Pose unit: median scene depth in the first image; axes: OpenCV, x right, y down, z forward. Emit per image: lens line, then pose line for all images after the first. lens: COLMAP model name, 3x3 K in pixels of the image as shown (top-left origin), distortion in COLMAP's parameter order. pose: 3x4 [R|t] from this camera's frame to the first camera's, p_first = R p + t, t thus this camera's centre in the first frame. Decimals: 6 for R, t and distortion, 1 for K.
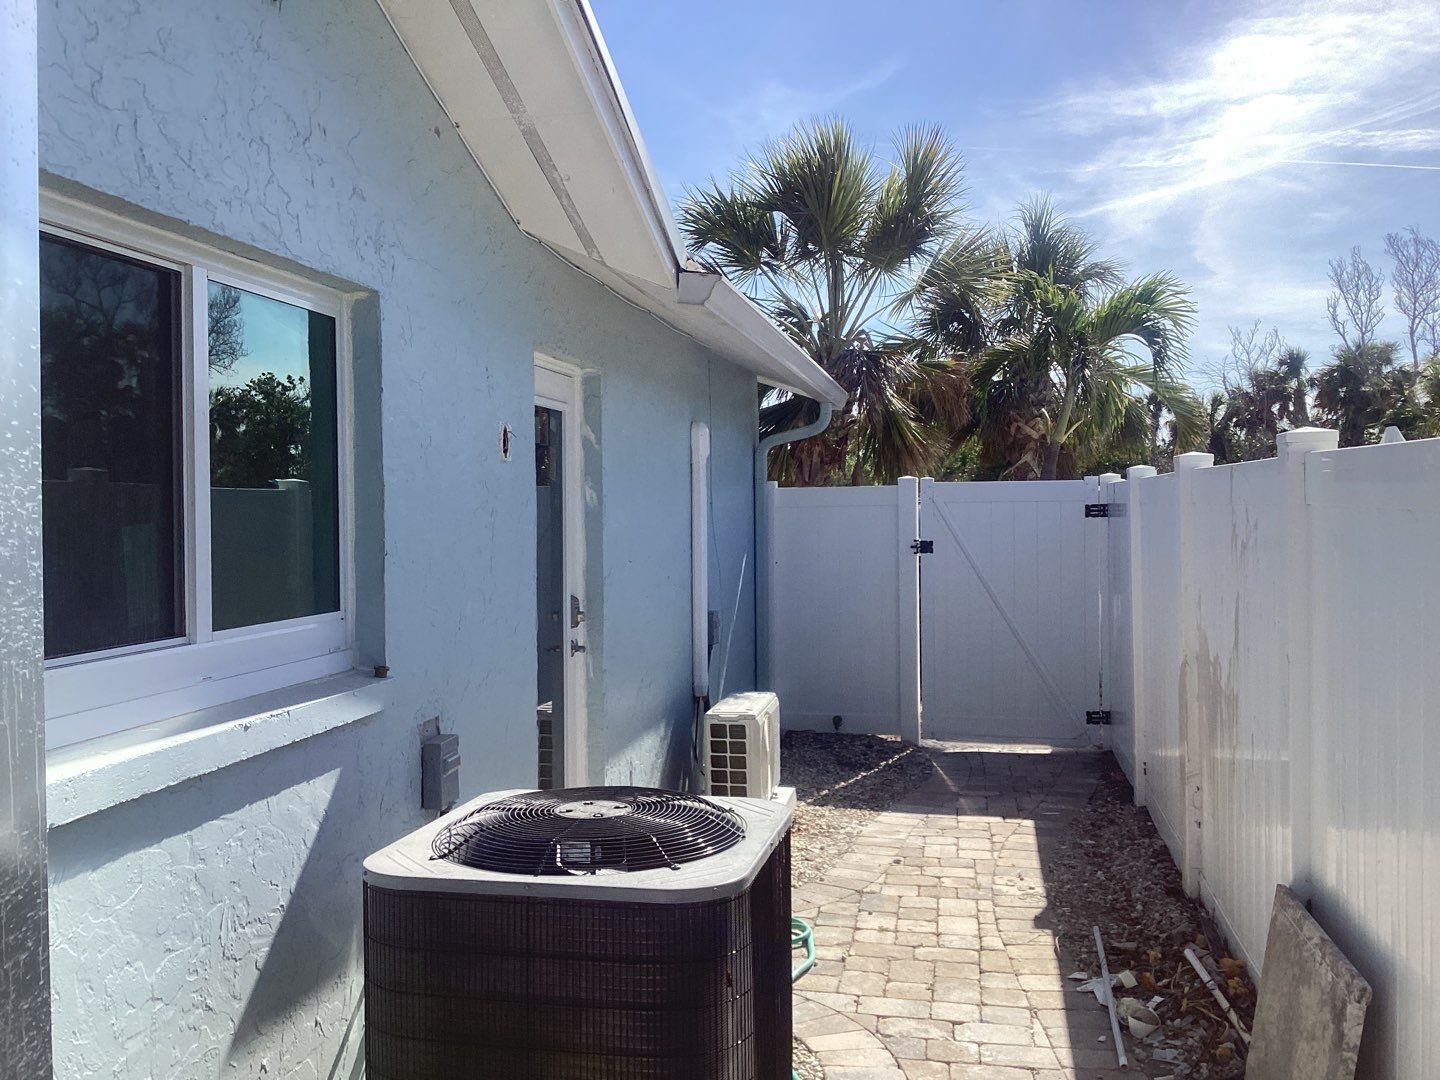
lens RADIAL K [[1334.2, 0, 720.0], [0, 1334.2, 540.0], [0, 0, 1]] dist [0.010105, -0.004433]
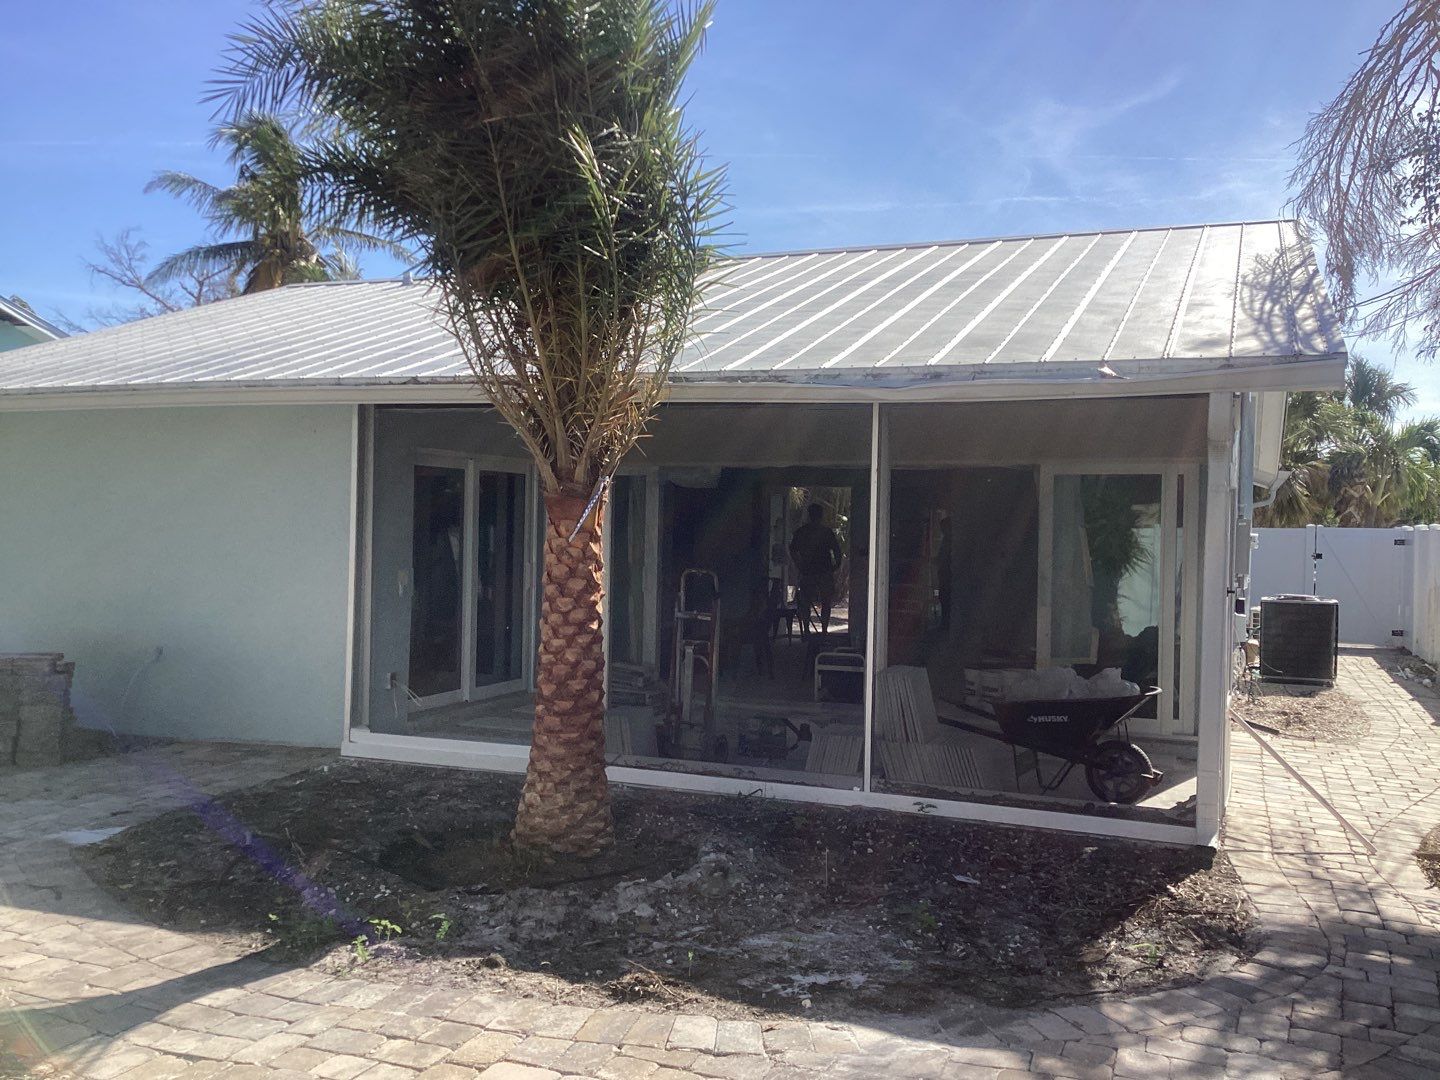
lens RADIAL K [[1334.2, 0, 720.0], [0, 1334.2, 540.0], [0, 0, 1]] dist [0.010105, -0.004433]
pose [[0.981884, 0.026662, -0.187599, -0.221707], [-0.029227, 0.999513, -0.010918, 0.016997], [0.187217, 0.016204, 0.982185, -0.756490]]
